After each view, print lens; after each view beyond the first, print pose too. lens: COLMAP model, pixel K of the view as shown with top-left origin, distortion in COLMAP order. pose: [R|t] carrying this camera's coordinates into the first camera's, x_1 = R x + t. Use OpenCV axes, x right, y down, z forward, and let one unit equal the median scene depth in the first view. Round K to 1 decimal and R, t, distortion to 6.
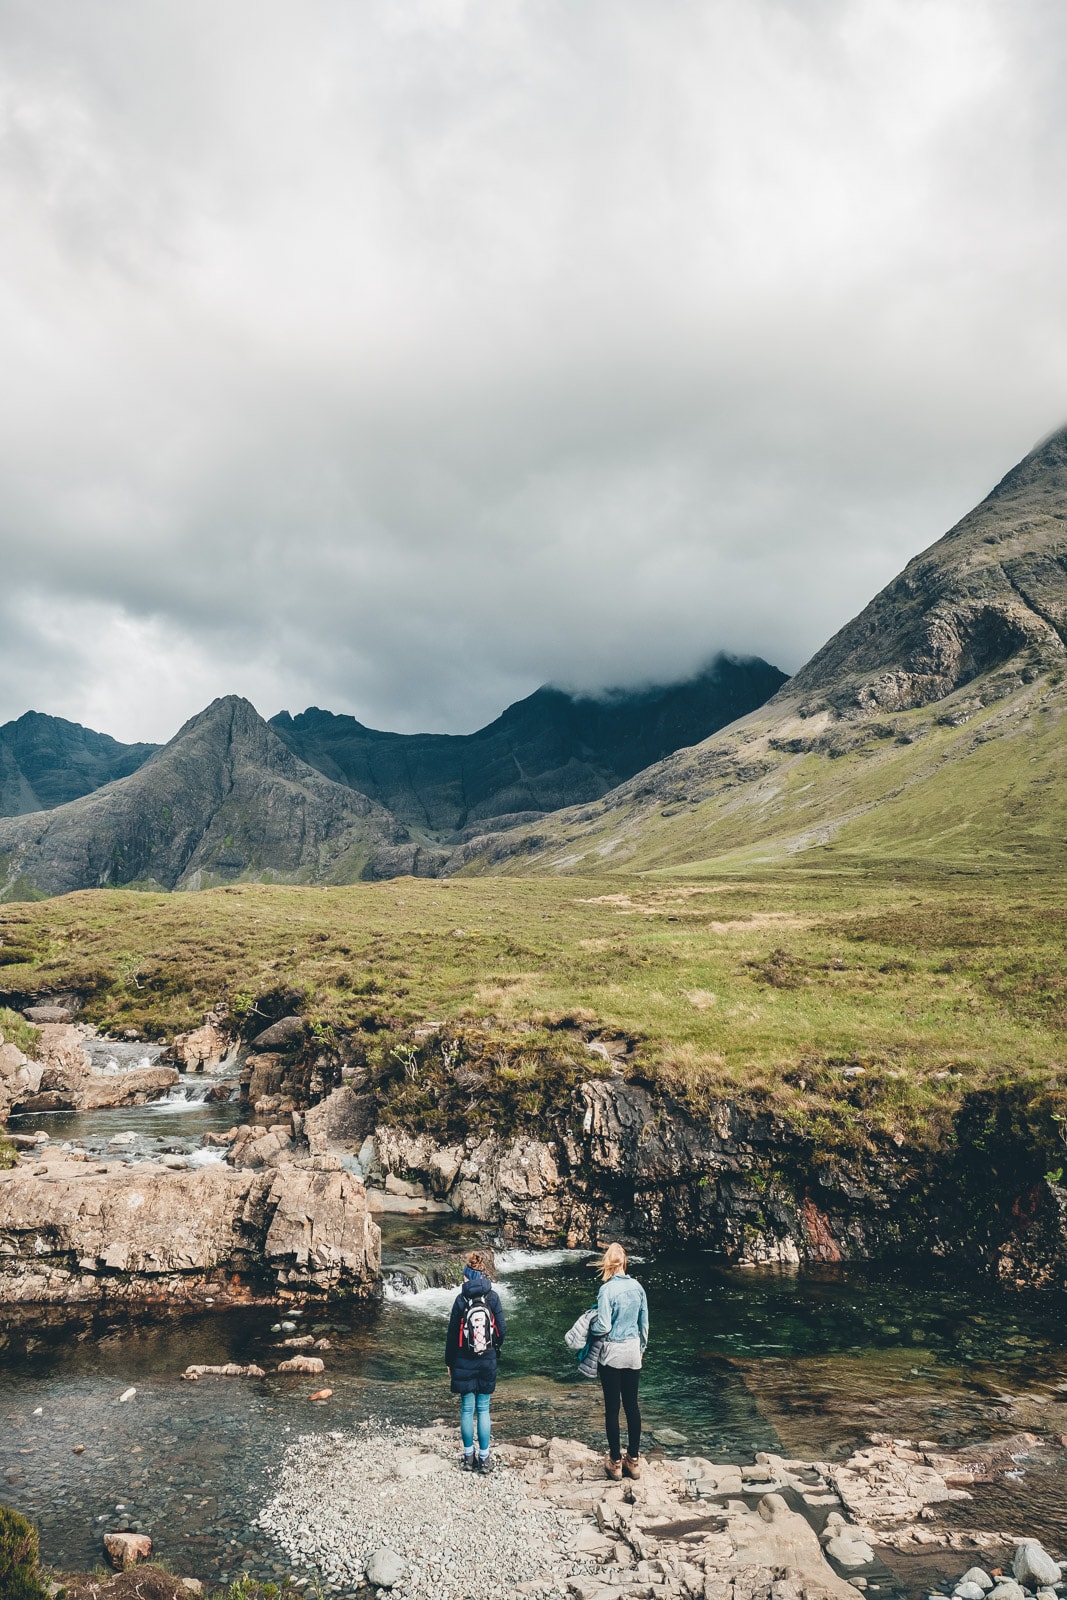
lens RADIAL K [[1040.6, 0, 532.4], [0, 1040.6, 797.4], [0, 0, 1]] dist [-0.022516, 0.000883]
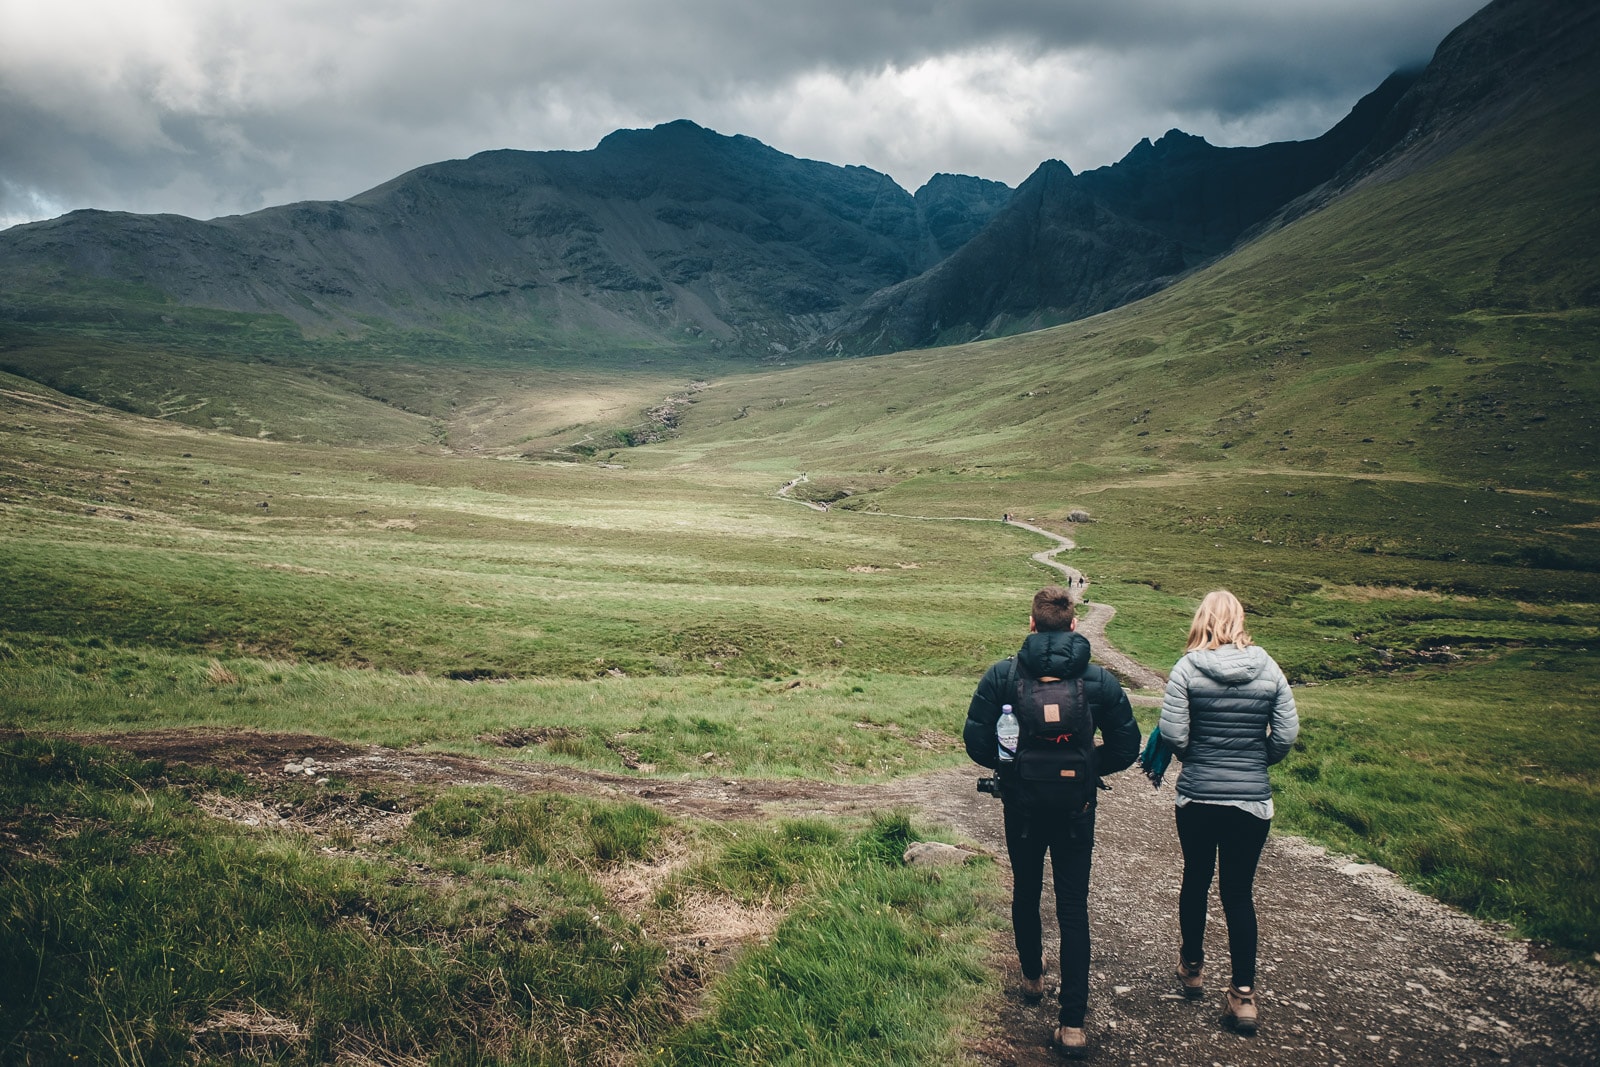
lens RADIAL K [[1290.0, 0, 801.2], [0, 1290.0, 536.6], [0, 0, 1]] dist [-0.001347, -0.000359]
pose [[0.795953, 0.028132, -0.604705, 0.495577], [0.141188, 0.962744, 0.230629, -0.075670], [0.588664, -0.268947, 0.762327, -0.551392]]
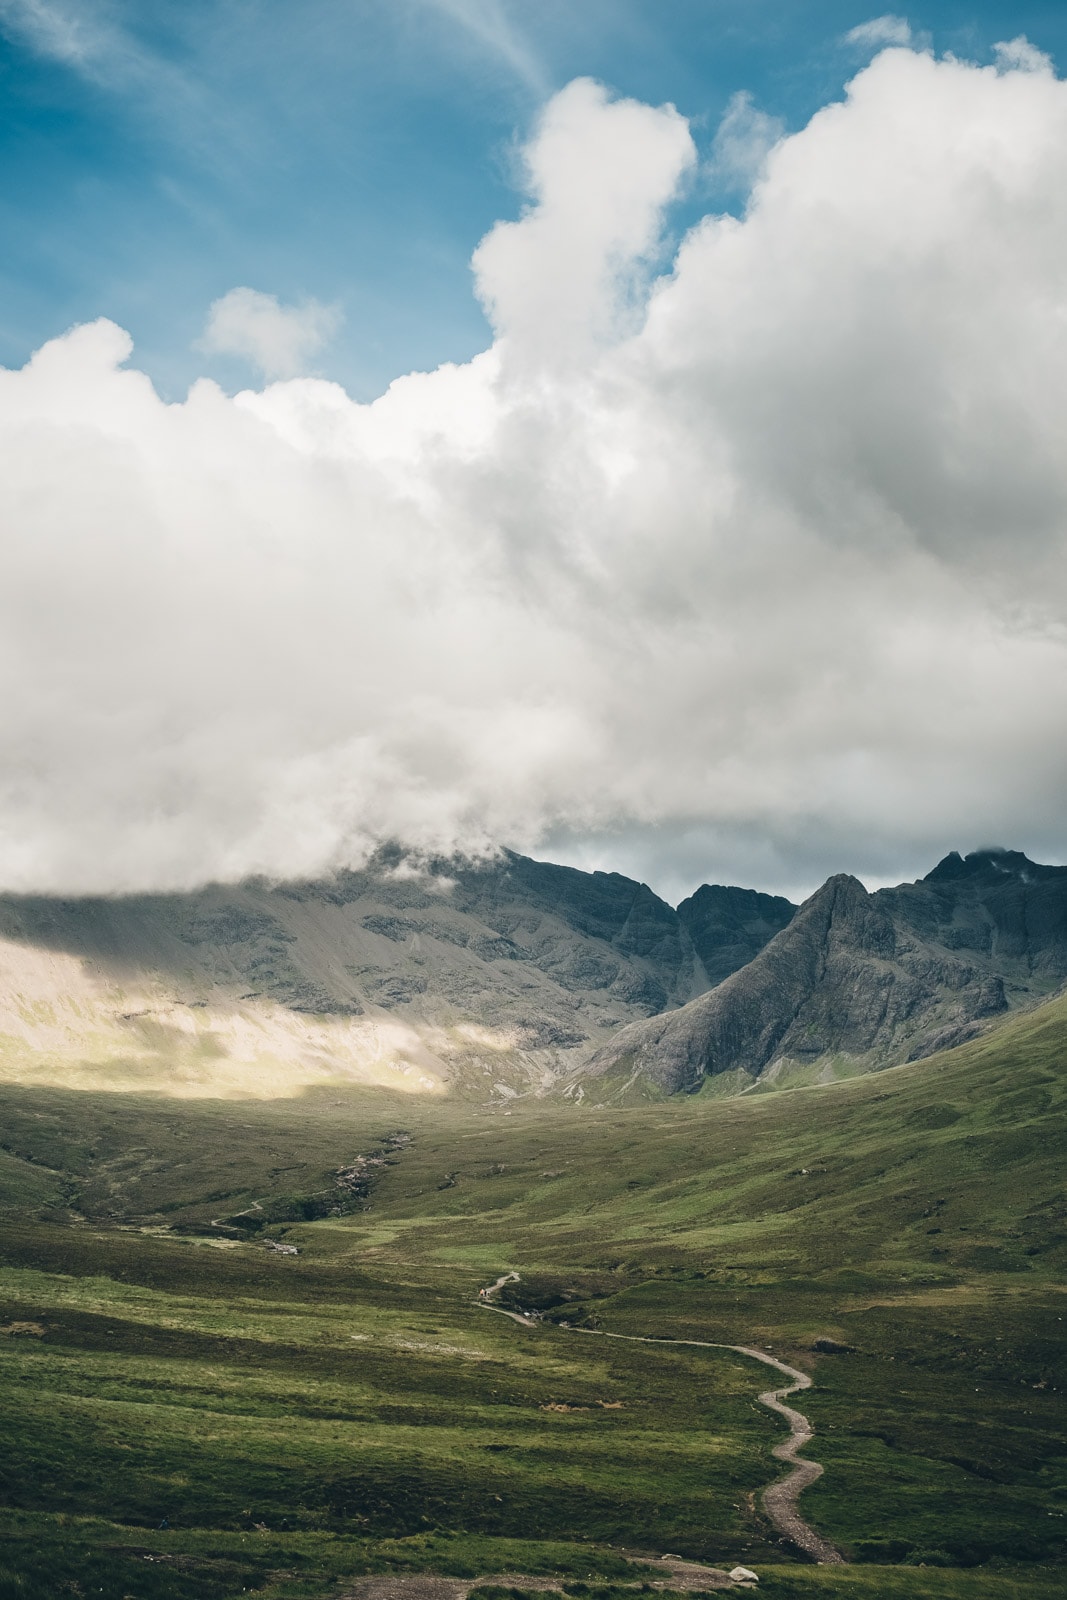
lens RADIAL K [[1626.4, 0, 539.8], [0, 1626.4, 802.8], [0, 0, 1]] dist [0.000924, 0.000000]
pose [[0.799065, -0.135592, -0.585756, 0.509856], [0.107499, 0.990760, -0.082697, -0.081830], [0.591557, 0.003112, 0.806257, -0.564134]]
